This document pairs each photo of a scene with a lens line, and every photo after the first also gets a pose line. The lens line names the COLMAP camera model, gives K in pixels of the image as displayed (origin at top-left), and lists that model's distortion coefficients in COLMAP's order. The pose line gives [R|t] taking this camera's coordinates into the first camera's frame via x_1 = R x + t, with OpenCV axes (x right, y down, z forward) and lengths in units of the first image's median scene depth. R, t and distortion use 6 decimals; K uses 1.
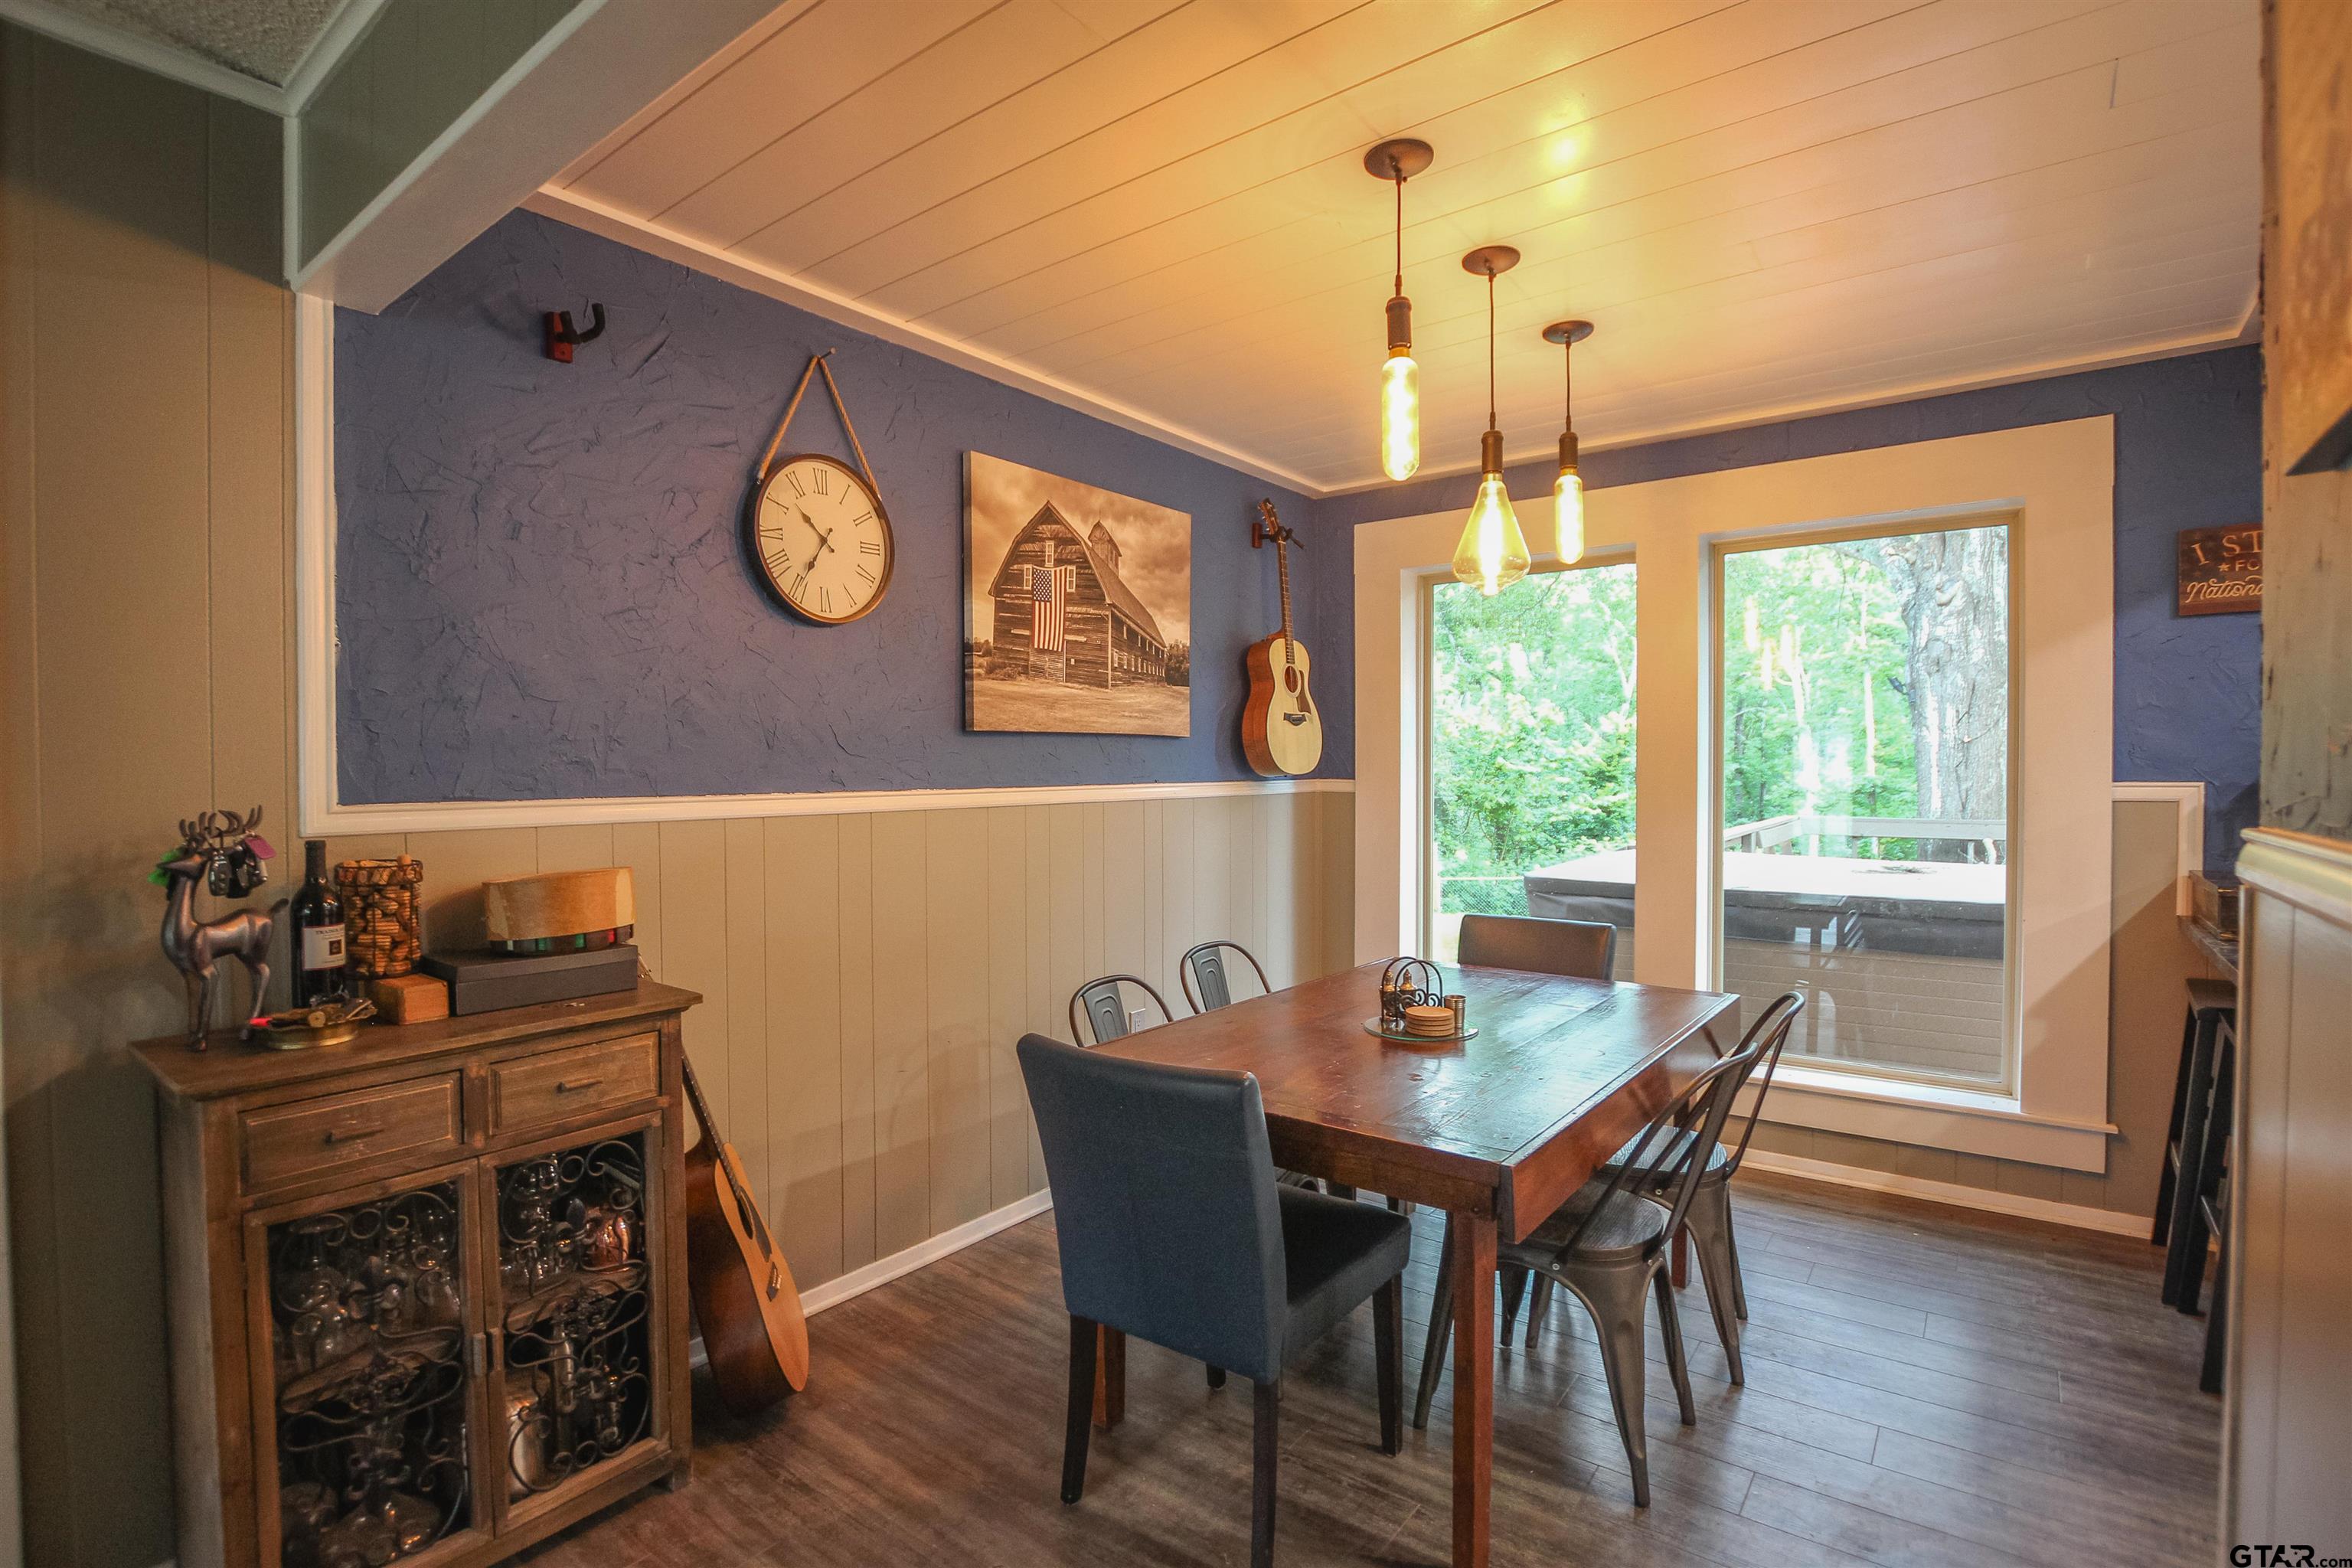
lens RADIAL K [[1104.0, 0, 1148.2], [0, 1104.0, 790.0], [0, 0, 1]] dist [-0.030053, 0.000499]
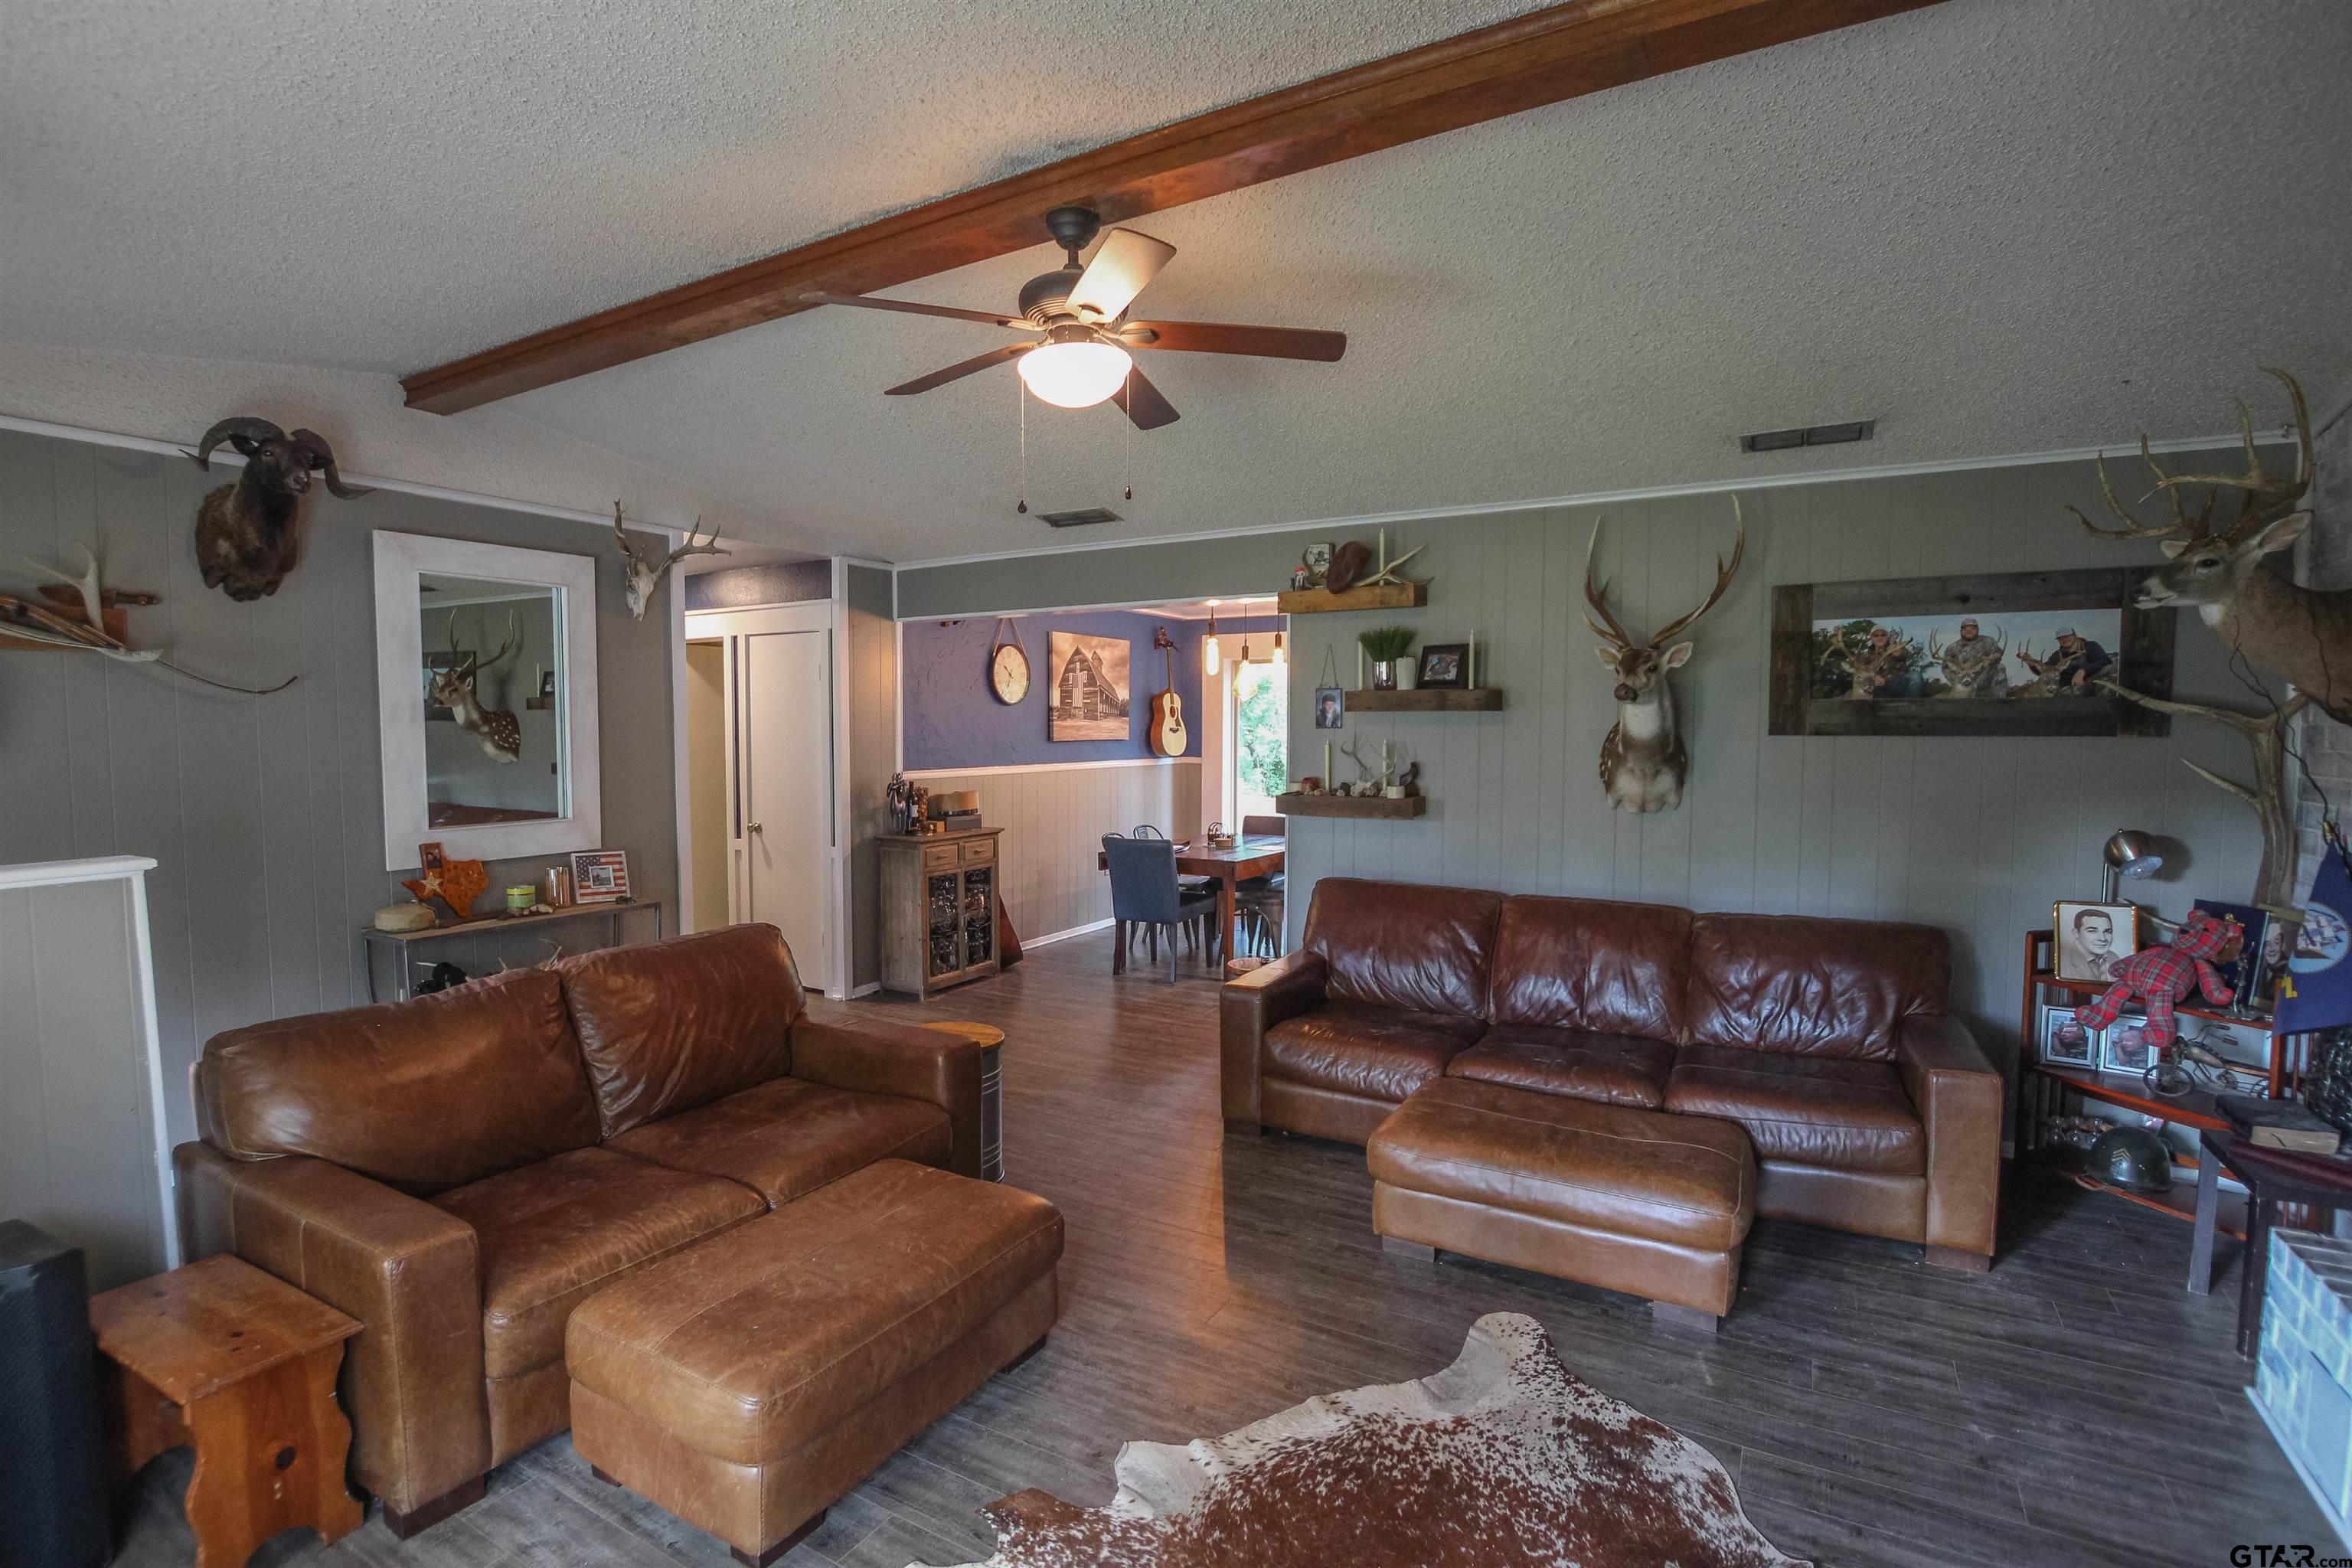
lens RADIAL K [[1104.0, 0, 1148.2], [0, 1104.0, 790.0], [0, 0, 1]] dist [-0.030053, 0.000499]
pose [[0.991779, -0.003518, 0.127914, -0.253953], [-0.000688, 0.999461, 0.032819, -0.023485], [-0.127960, -0.032637, 0.991242, -1.487142]]
